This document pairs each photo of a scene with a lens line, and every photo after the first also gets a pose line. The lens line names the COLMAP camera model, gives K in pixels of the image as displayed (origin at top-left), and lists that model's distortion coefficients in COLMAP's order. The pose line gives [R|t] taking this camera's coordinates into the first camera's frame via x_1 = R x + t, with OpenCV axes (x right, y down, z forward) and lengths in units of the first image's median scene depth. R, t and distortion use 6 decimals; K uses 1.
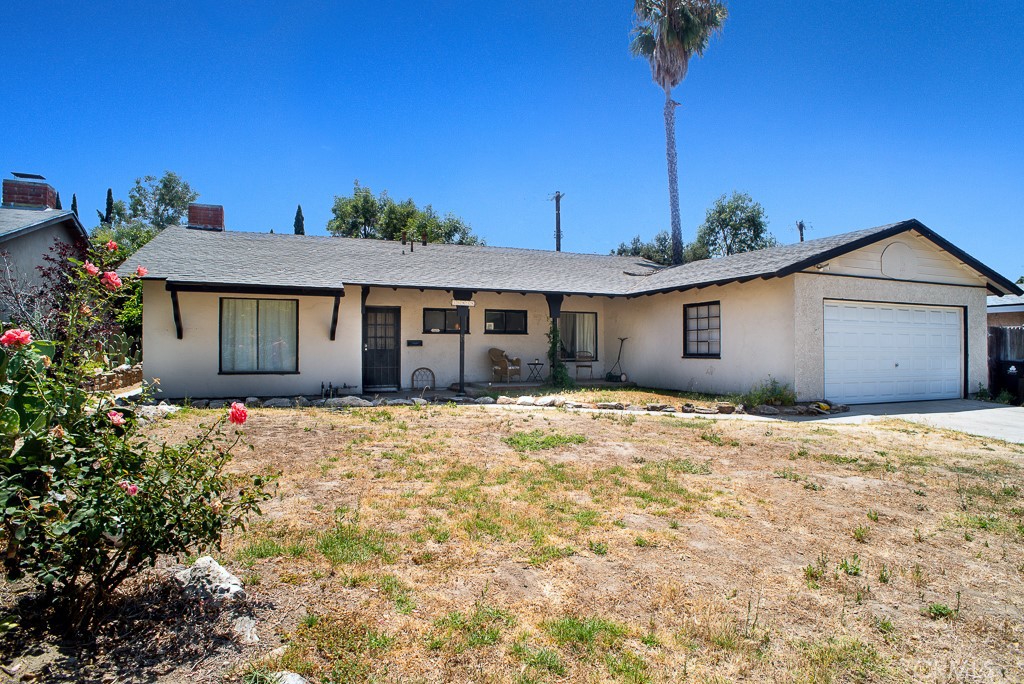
lens RADIAL K [[580.3, 0, 512.0], [0, 580.3, 342.0], [0, 0, 1]] dist [-0.097167, 0.067077]
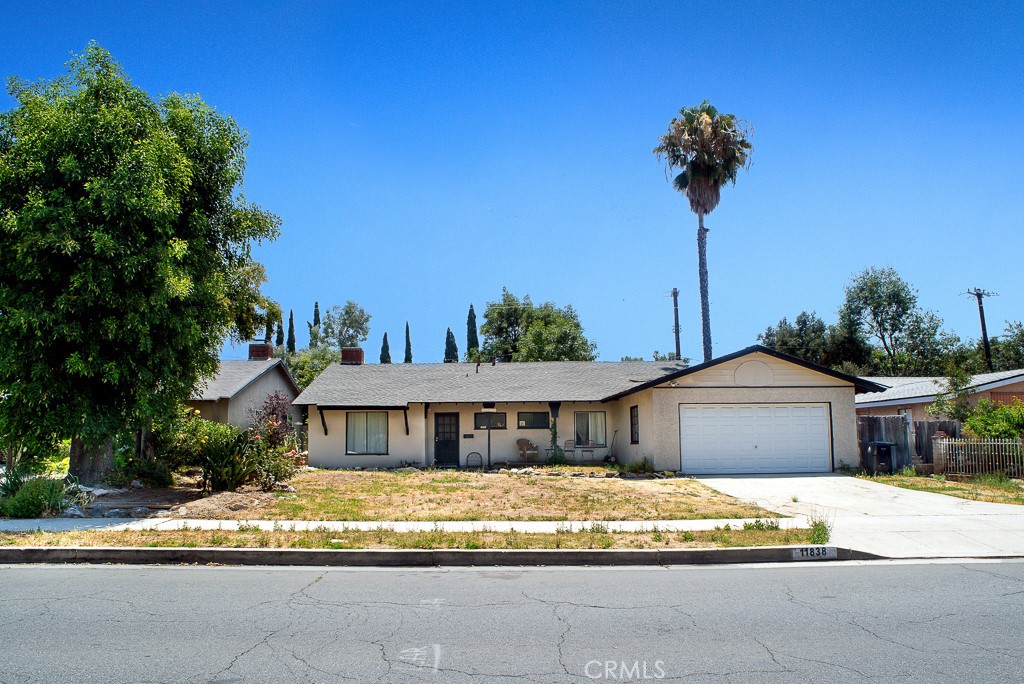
lens RADIAL K [[692.6, 0, 512.0], [0, 692.6, 342.0], [0, 0, 1]] dist [-0.060859, 0.000118]
pose [[0.937694, -0.058718, -0.342464, 0.593273], [0.014193, 0.991268, -0.131096, -0.003000], [0.347172, 0.118067, 0.930340, -0.707523]]
